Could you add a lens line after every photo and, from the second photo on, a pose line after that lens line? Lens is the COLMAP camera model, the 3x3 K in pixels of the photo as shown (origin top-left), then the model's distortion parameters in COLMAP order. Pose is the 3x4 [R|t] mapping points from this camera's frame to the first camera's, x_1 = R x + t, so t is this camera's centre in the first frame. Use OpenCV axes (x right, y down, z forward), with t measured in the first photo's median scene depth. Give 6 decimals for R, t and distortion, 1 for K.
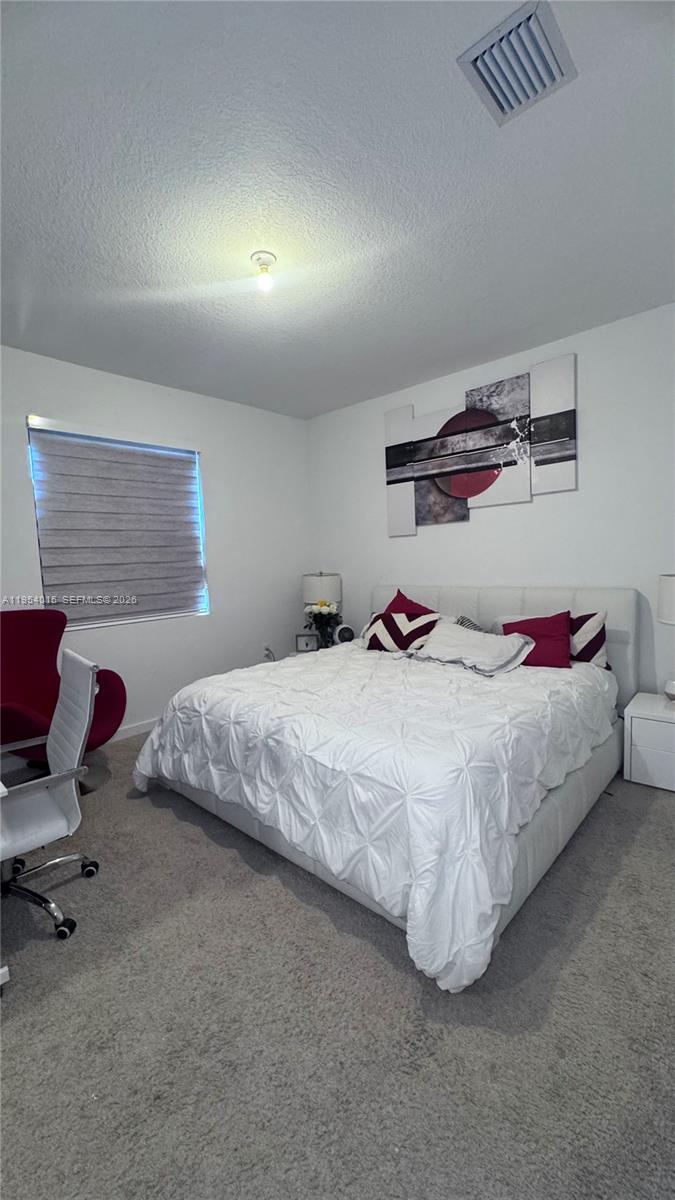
lens RADIAL K [[481.6, 0, 339.7], [0, 481.6, 599.6], [0, 0, 1]] dist [-0.000805, -0.000297]
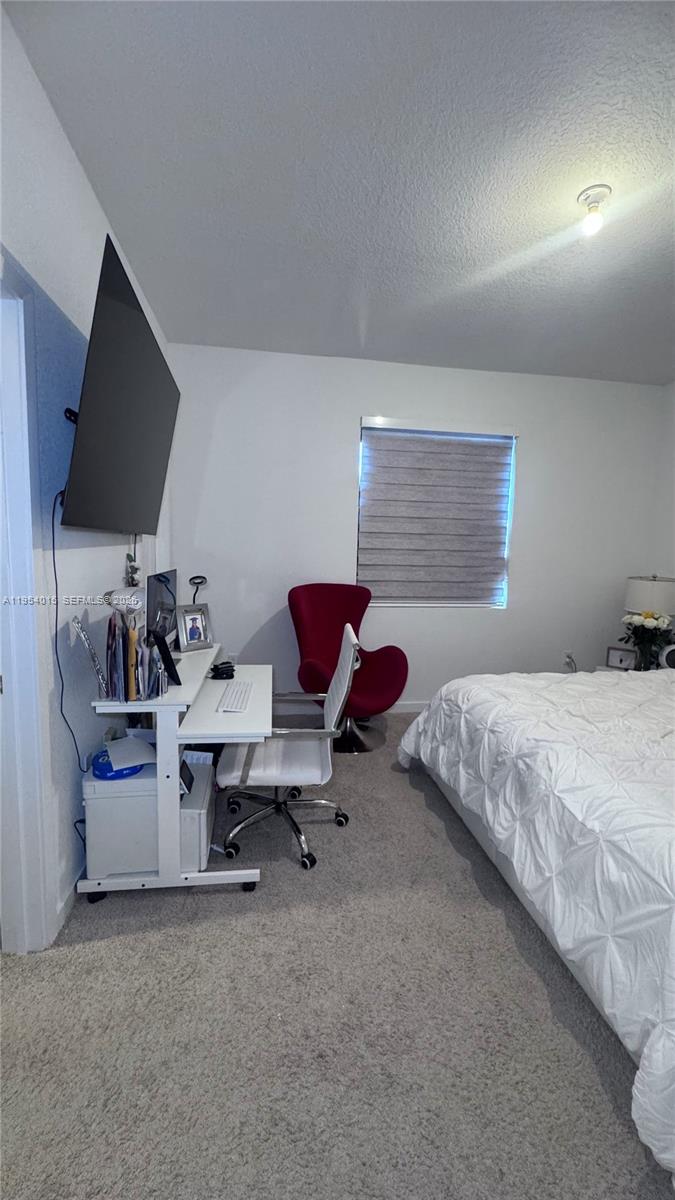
lens RADIAL K [[481.6, 0, 340.0], [0, 481.6, 599.6], [0, 0, 1]] dist [-0.000805, -0.000297]
pose [[0.780588, 0.127580, -0.611888, 0.097773], [-0.110934, 0.991683, 0.065249, -0.023522], [0.615123, 0.016946, 0.788249, 0.091822]]
